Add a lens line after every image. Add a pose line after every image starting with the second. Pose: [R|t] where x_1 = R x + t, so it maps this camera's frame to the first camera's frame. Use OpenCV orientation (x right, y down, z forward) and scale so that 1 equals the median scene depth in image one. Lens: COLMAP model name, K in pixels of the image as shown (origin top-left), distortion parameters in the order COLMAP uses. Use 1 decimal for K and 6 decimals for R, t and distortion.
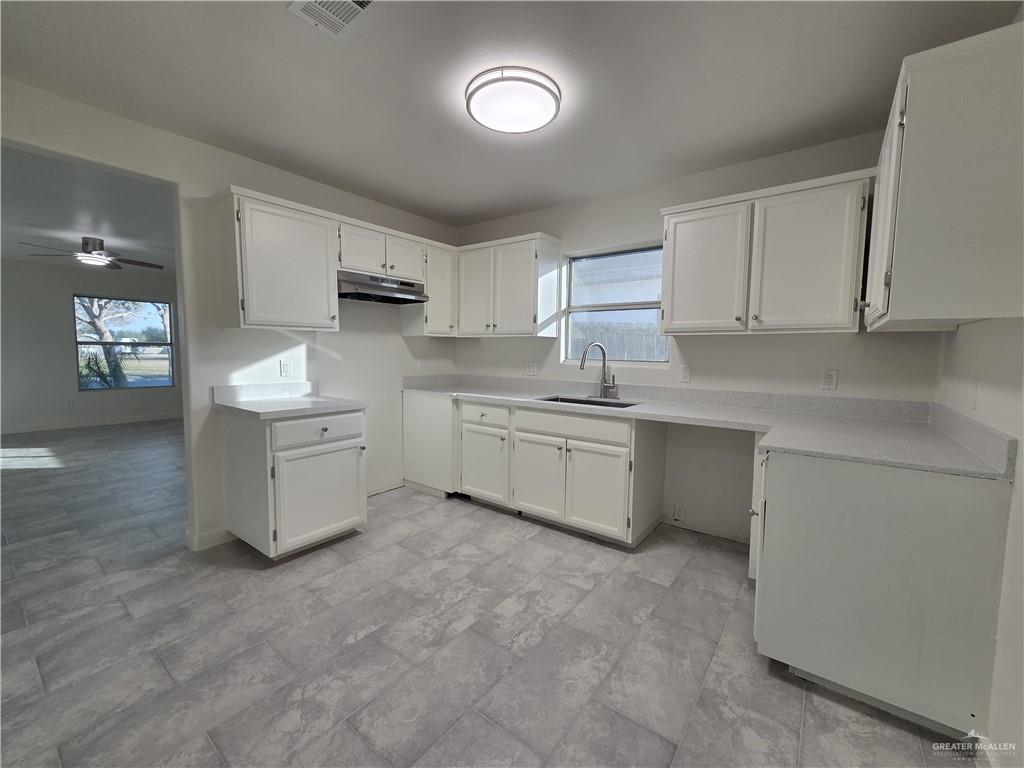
lens RADIAL K [[419.4, 0, 517.0], [0, 419.4, 382.3], [0, 0, 1]] dist [0.001238, 0.000392]
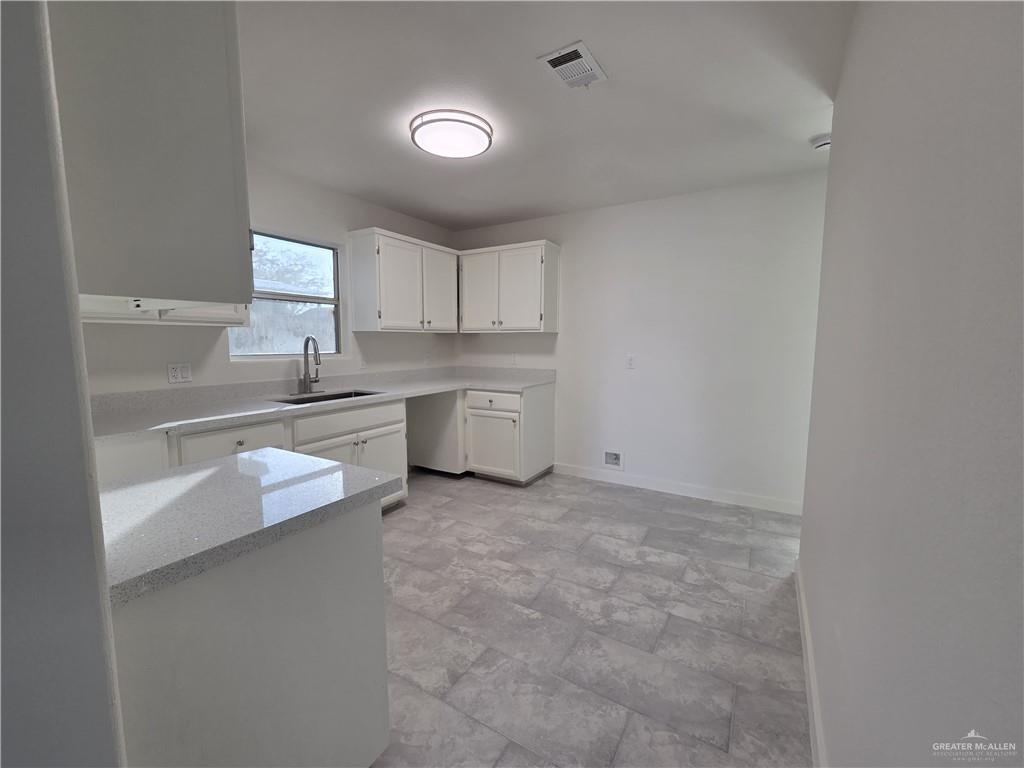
lens RADIAL K [[419.4, 0, 517.0], [0, 419.4, 382.3], [0, 0, 1]] dist [0.001238, 0.000392]
pose [[-0.101824, -0.112389, 0.988433, -1.380433], [0.075232, 0.989882, 0.120304, -0.117485], [-0.991954, 0.086612, -0.092338, 1.081728]]
